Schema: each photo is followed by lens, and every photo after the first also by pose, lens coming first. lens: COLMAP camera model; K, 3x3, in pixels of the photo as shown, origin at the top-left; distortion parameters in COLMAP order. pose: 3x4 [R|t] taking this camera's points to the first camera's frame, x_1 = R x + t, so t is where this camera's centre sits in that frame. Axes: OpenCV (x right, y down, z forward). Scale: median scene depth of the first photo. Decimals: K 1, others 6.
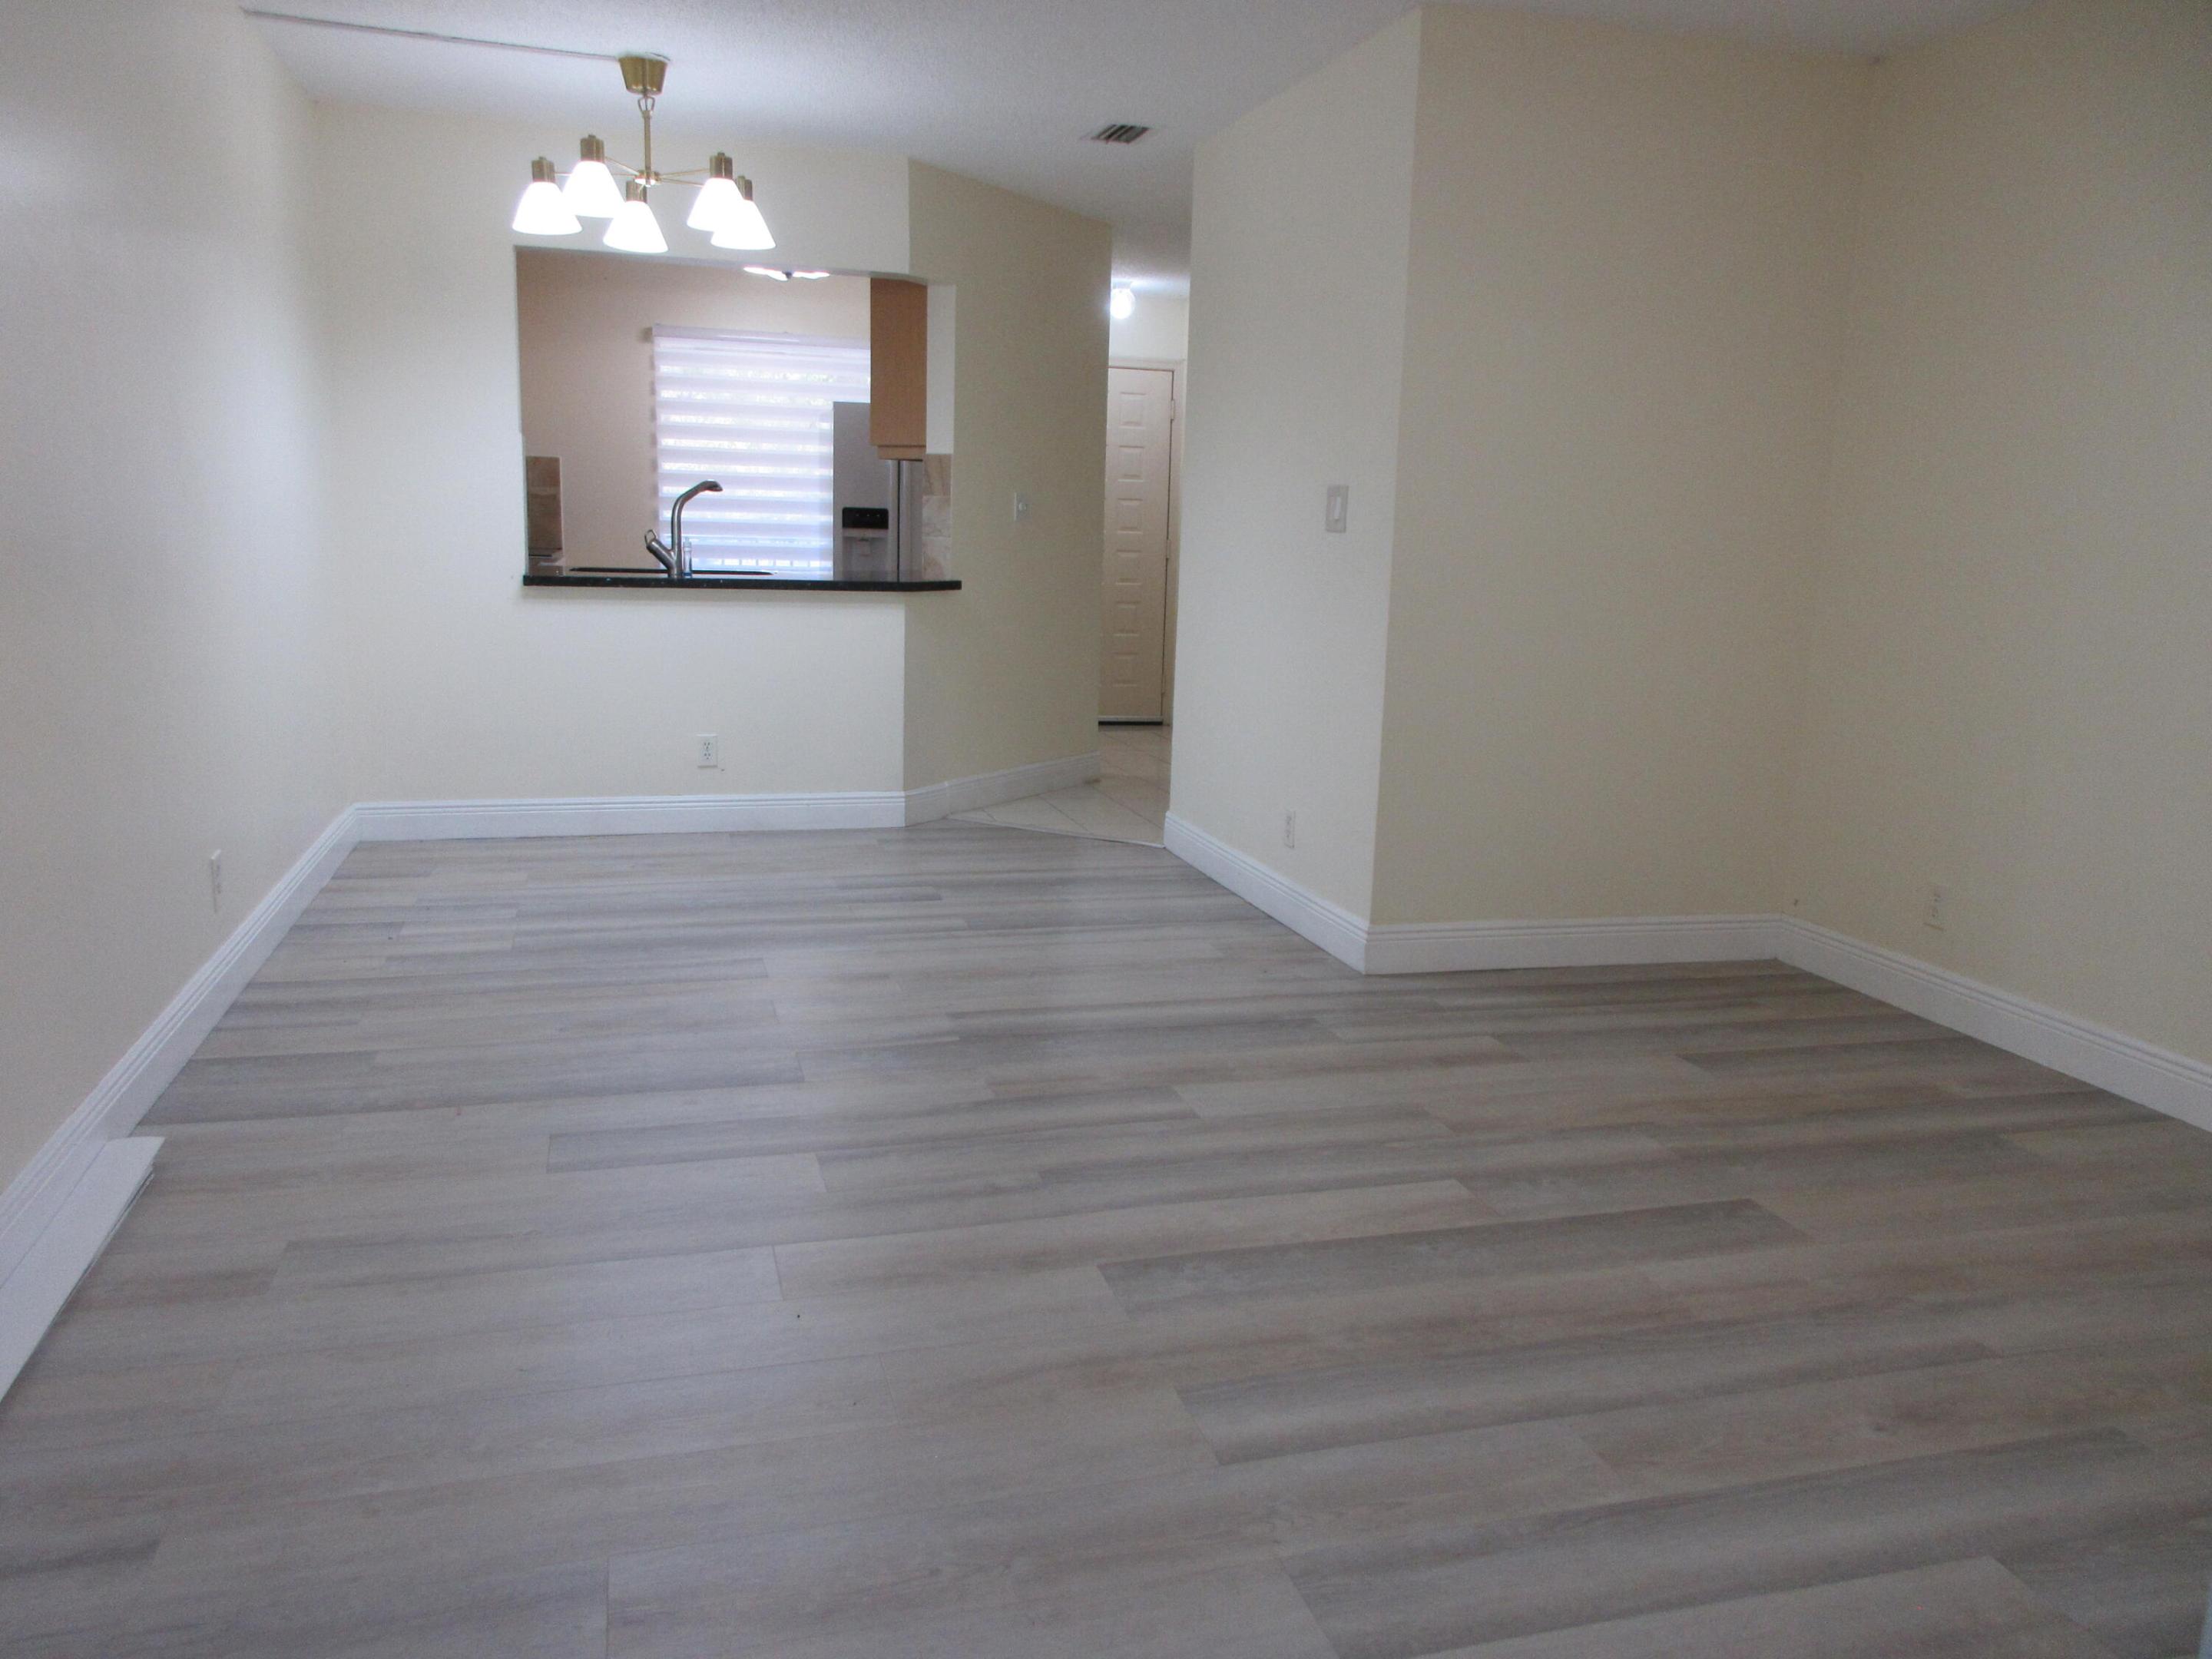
lens RADIAL K [[1618.4, 0, 1106.0], [0, 1618.4, 829.5], [0, 0, 1]] dist [0.009963, 0.000717]
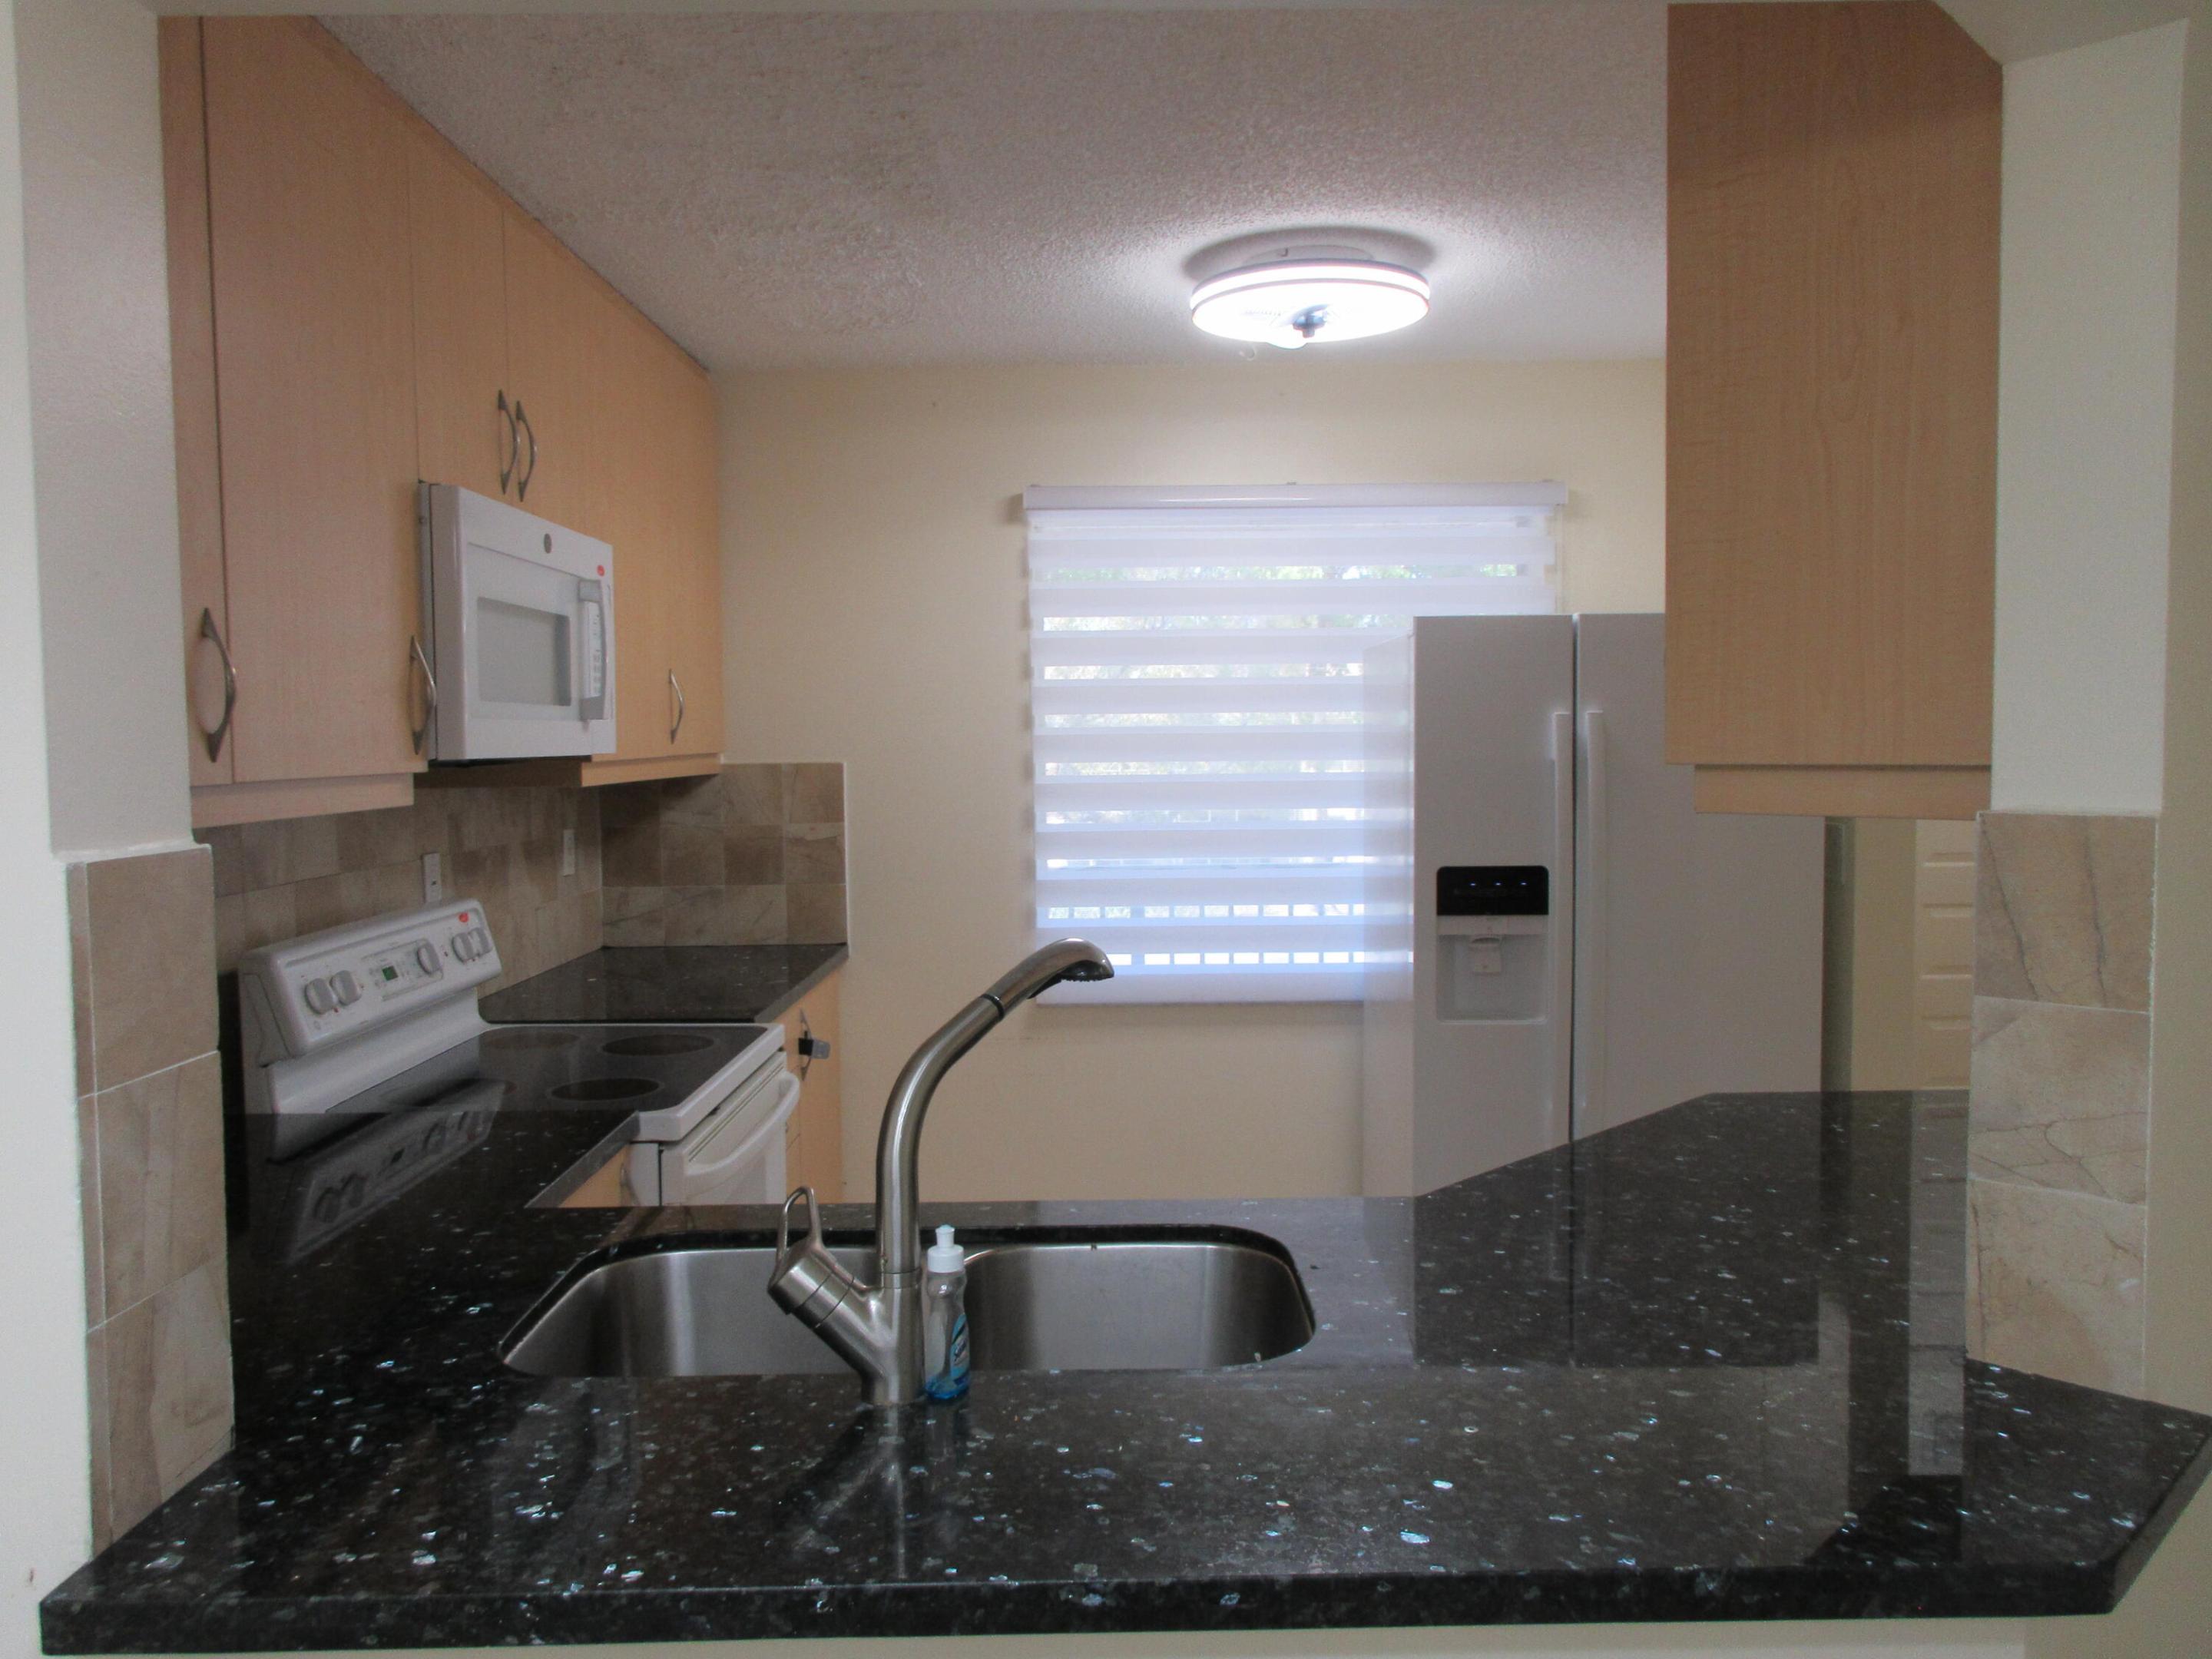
lens RADIAL K [[1618.4, 0, 1106.0], [0, 1618.4, 829.5], [0, 0, 1]] dist [0.009963, 0.000717]
pose [[0.959553, -0.024518, -0.280459, -0.178985], [-0.012068, 0.991703, -0.127986, -0.216685], [0.281270, 0.126194, 0.951295, 0.817651]]
